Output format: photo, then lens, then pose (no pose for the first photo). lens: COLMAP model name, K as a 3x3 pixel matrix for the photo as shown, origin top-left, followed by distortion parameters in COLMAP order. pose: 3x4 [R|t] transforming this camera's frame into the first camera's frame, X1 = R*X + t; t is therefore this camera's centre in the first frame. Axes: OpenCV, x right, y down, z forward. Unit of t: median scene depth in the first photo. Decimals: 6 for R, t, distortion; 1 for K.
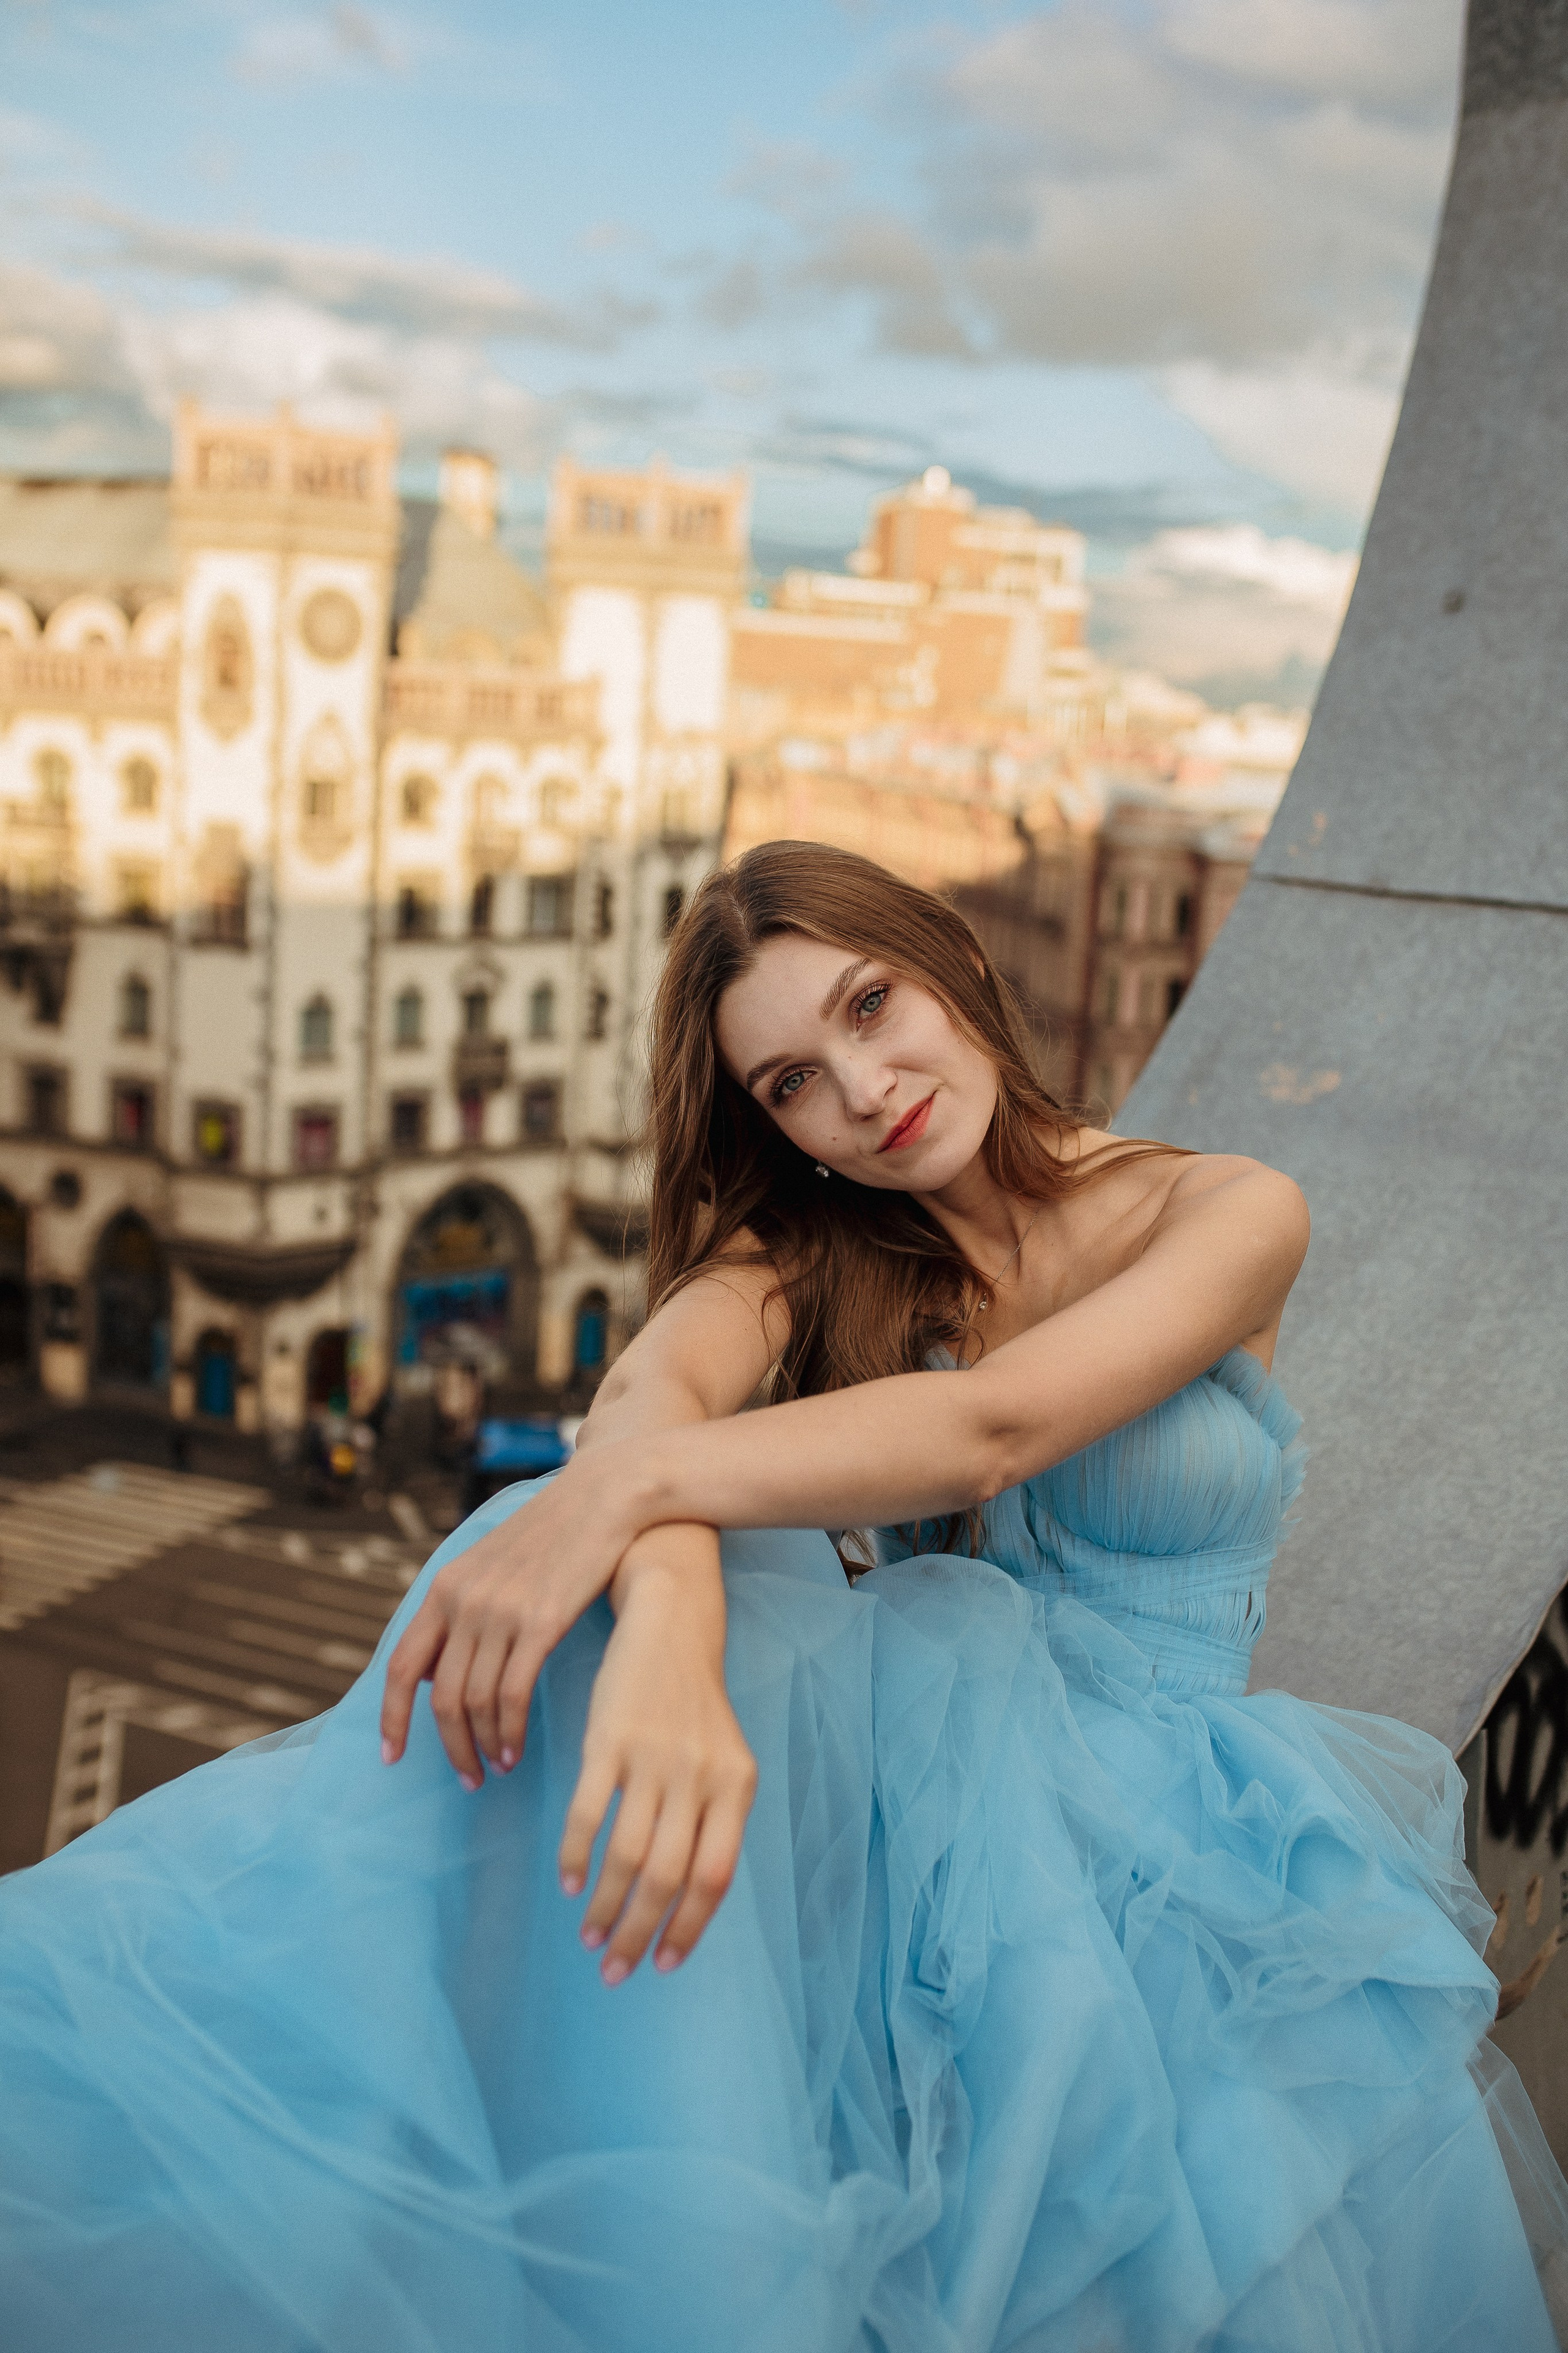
lens RADIAL K [[2266.5, 0, 803.5], [0, 2266.5, 1154.6], [0, 0, 1]] dist [-0.039779, 0.000000]
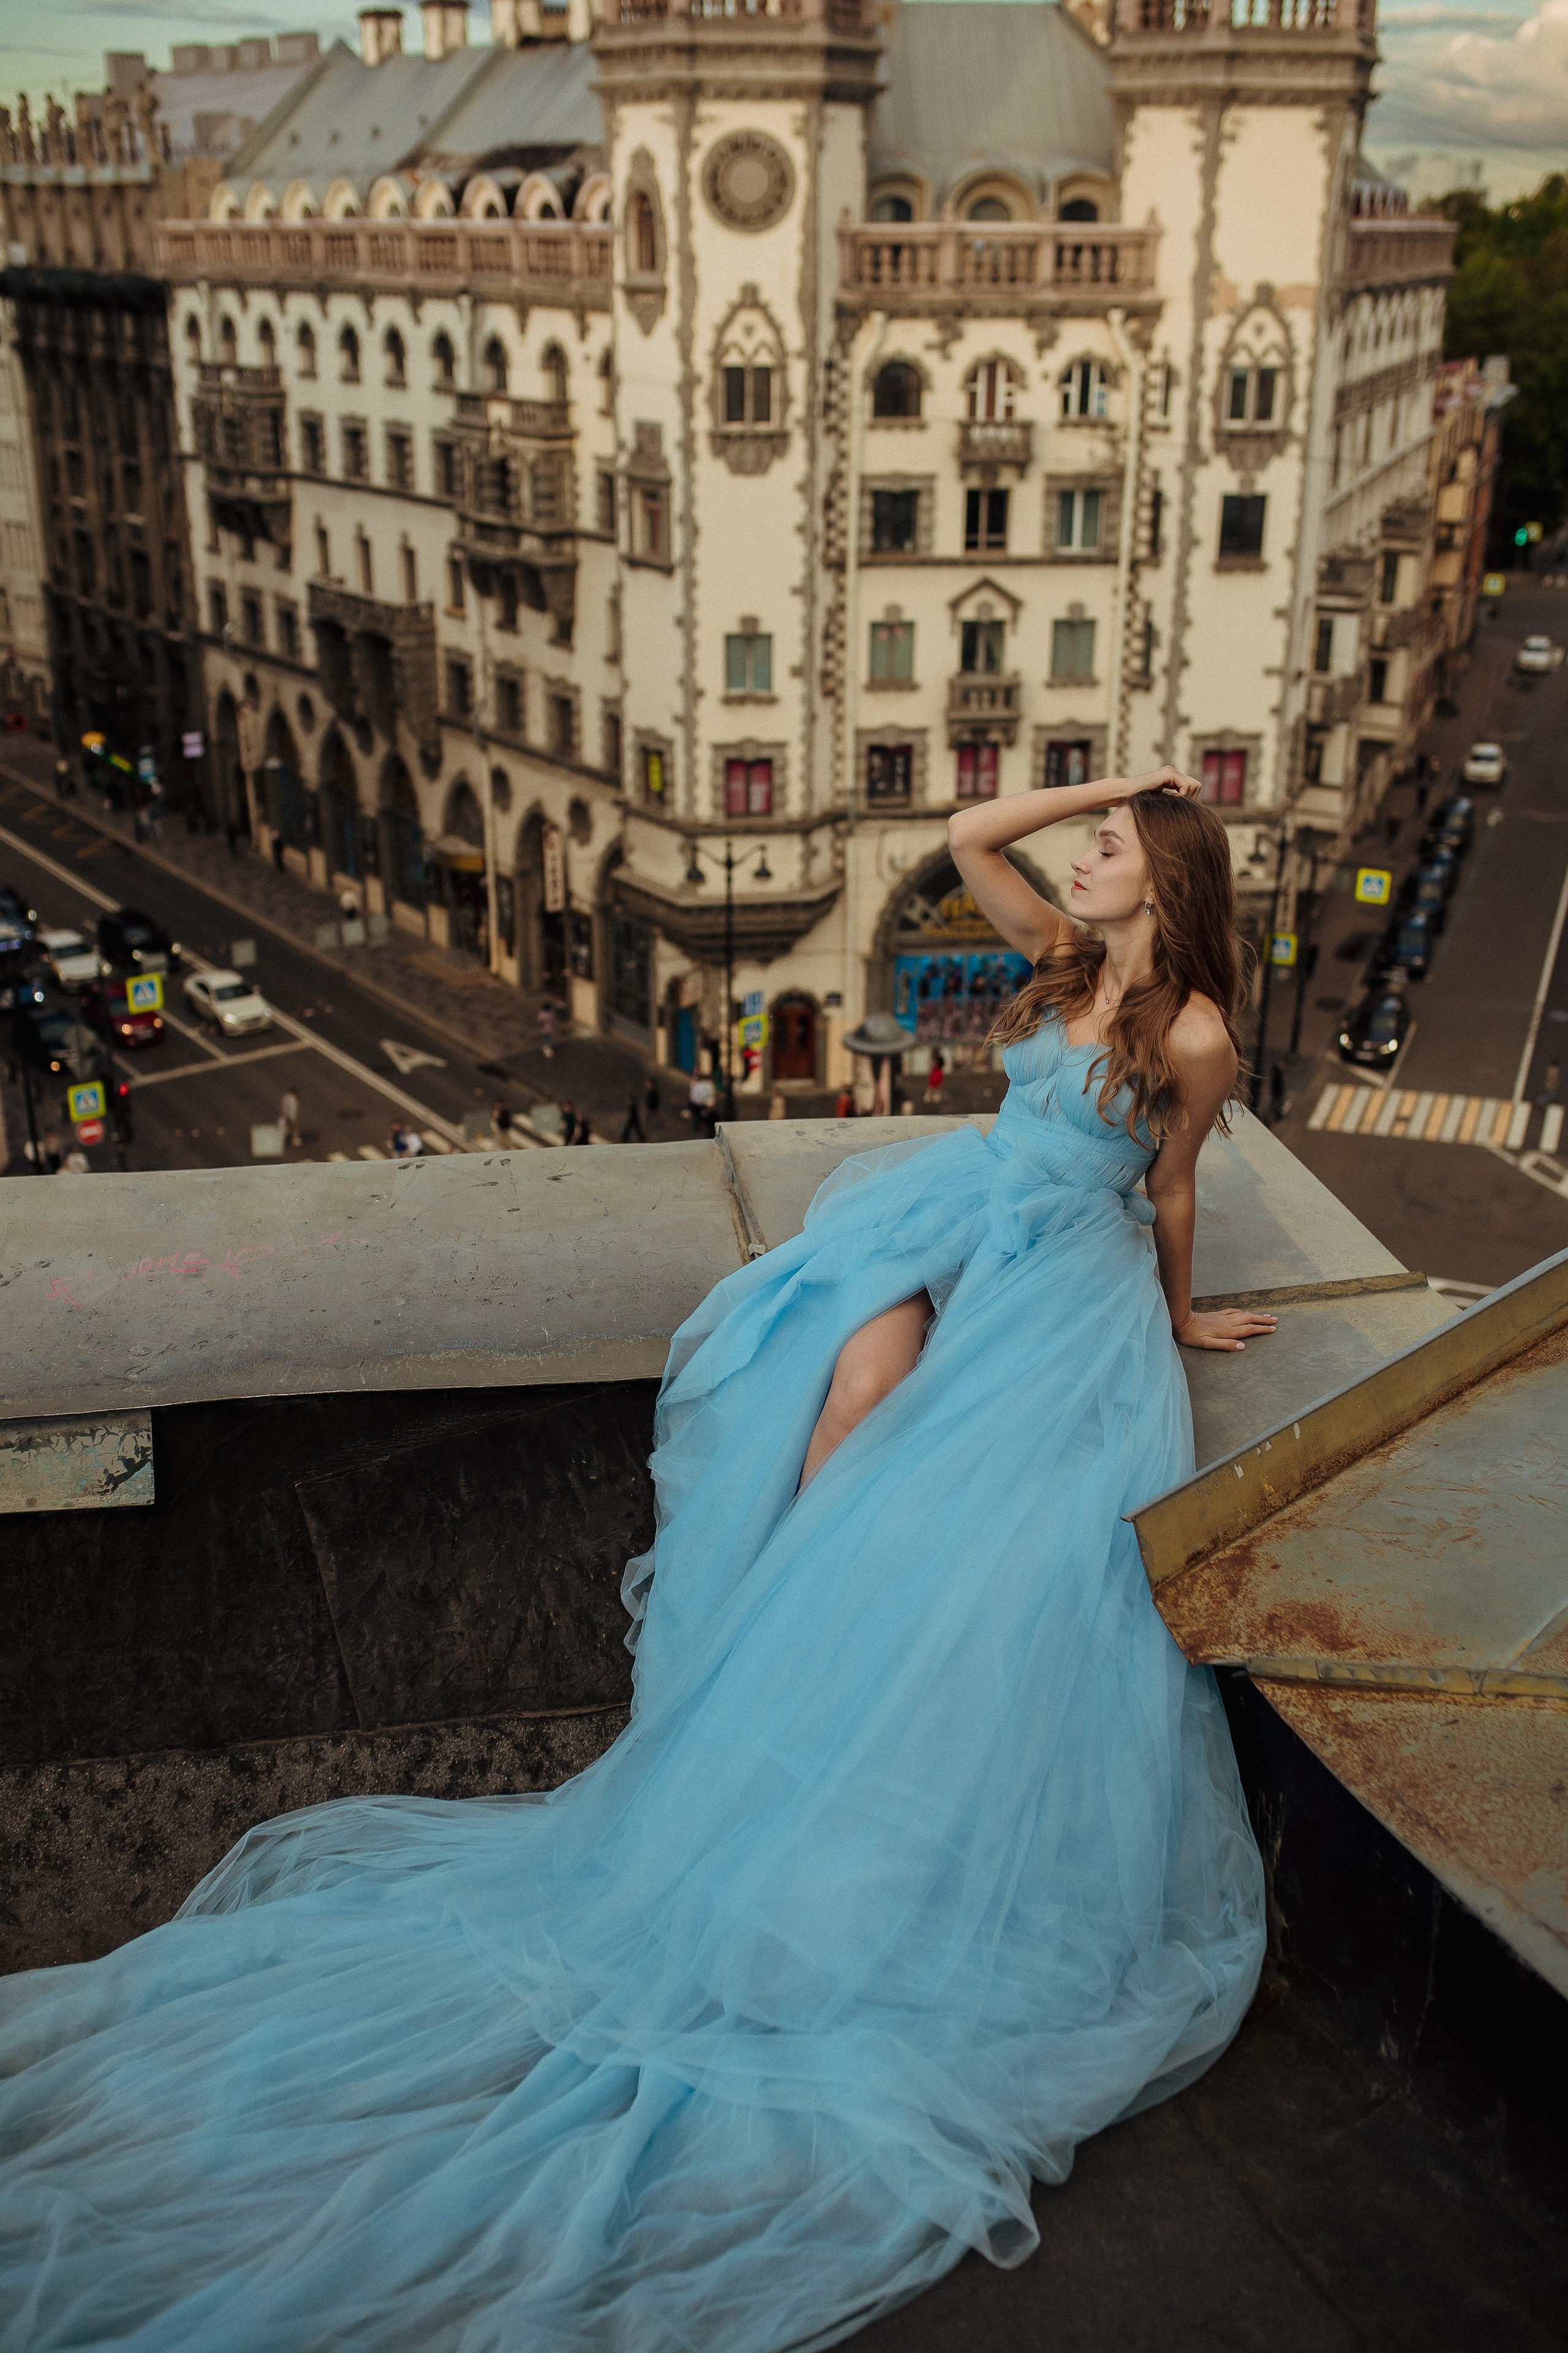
lens RADIAL K [[2266.5, 0, 790.1], [0, 2266.5, 1209.6], [0, 0, 1]] dist [-0.039779, 0.000000]
pose [[0.820798, 0.172325, -0.544605, 0.305764], [-0.061529, 0.974535, 0.215630, -0.036670], [0.567895, -0.143480, 0.810499, 0.242020]]
